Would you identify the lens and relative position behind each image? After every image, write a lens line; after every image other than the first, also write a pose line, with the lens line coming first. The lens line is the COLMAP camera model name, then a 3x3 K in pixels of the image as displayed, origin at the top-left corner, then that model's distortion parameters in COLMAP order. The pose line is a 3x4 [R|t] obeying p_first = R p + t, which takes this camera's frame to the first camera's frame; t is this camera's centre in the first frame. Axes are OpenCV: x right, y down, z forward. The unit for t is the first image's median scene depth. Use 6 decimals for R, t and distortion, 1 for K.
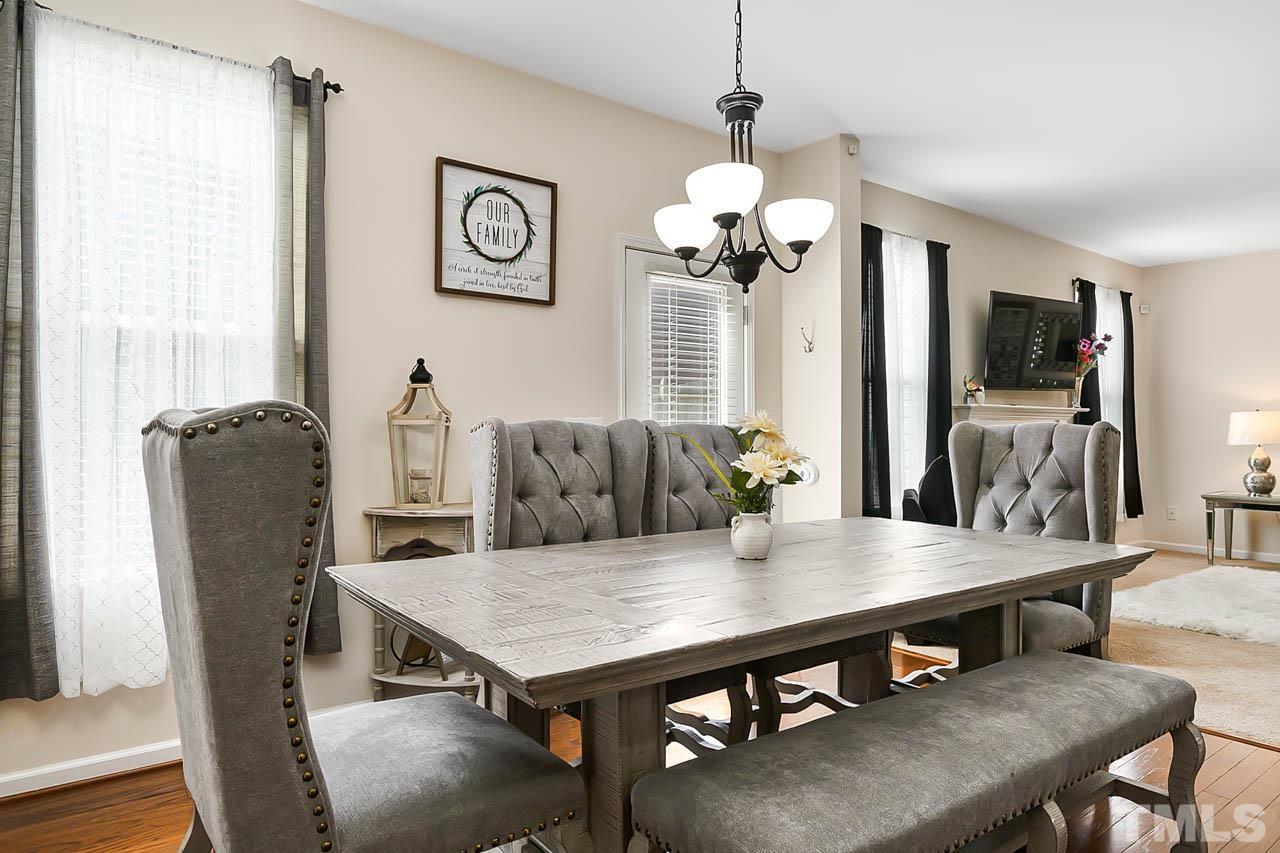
lens RADIAL K [[782.0, 0, 640.0], [0, 782.0, 426.5], [0, 0, 1]] dist [-0.007937, 0.000055]
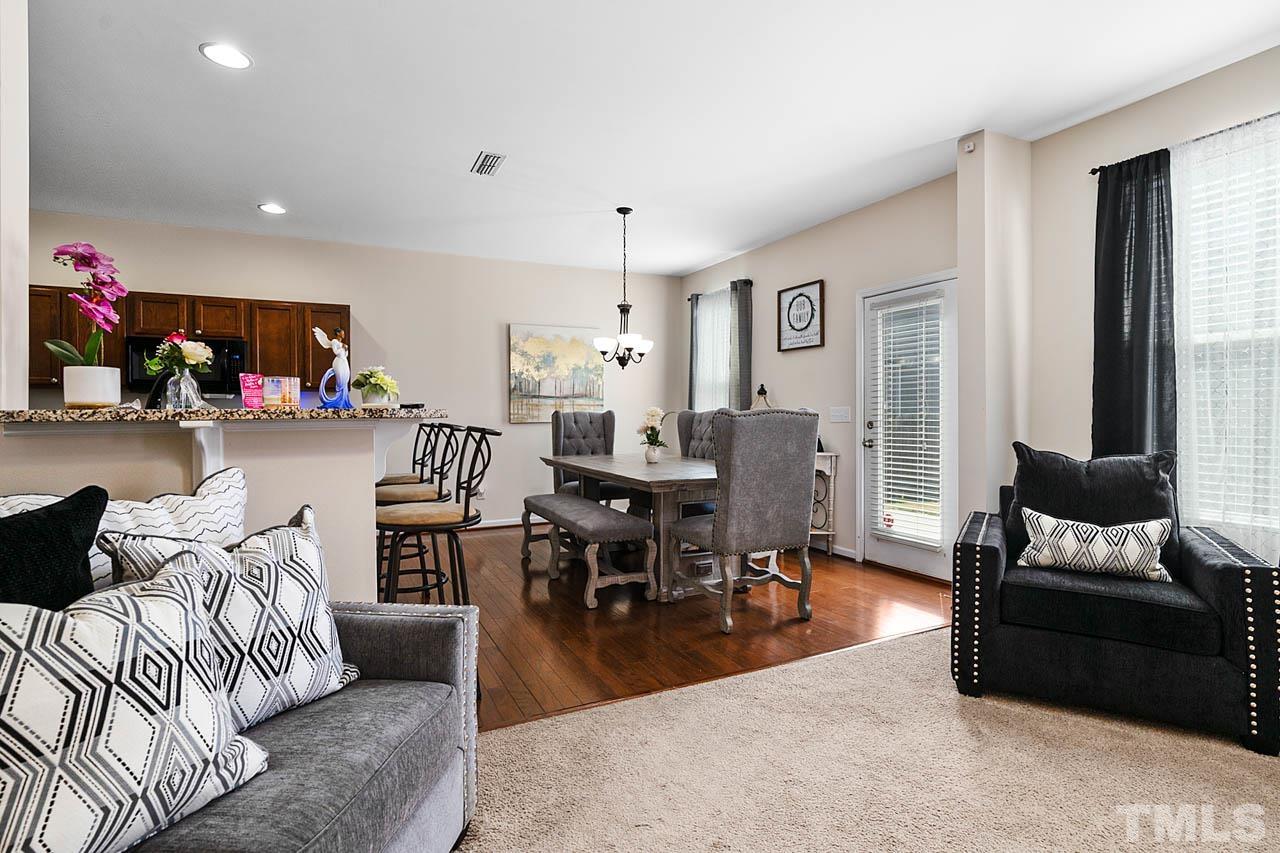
lens RADIAL K [[629.0, 0, 640.4], [0, 629.0, 414.4], [0, 0, 1]] dist [-0.004207, -0.000212]
pose [[-0.186731, -0.002759, -0.982407, 1.413659], [0.003943, 0.999986, -0.003558, 0.008007], [0.982403, -0.004538, -0.186718, 0.858227]]
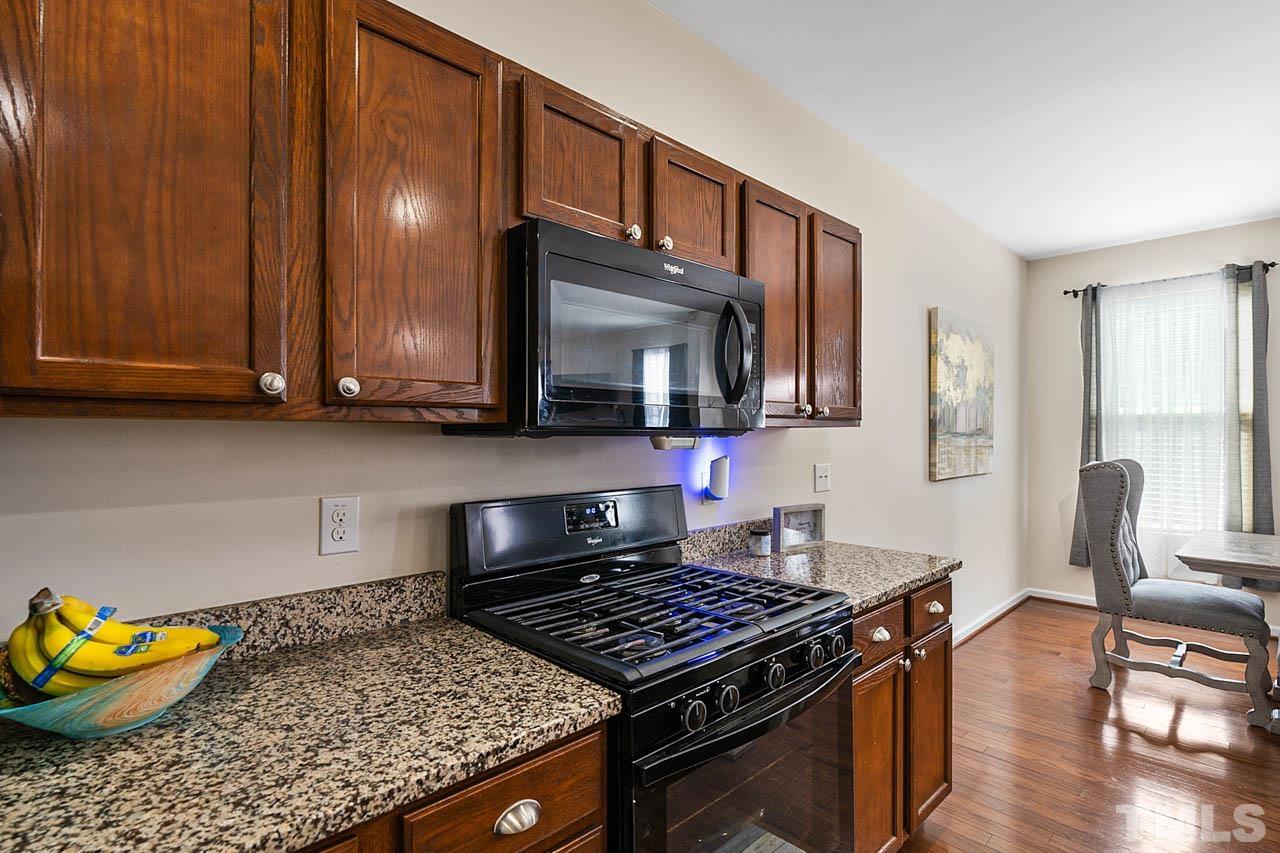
lens RADIAL K [[616.6, 0, 639.6], [0, 616.6, 428.1], [0, 0, 1]] dist [-0.003343, 0.000297]
pose [[0.128289, -0.011415, -0.991671, 0.643625], [0.000733, 0.999935, -0.011415, -0.050679], [0.991737, 0.000738, 0.128289, -0.462200]]
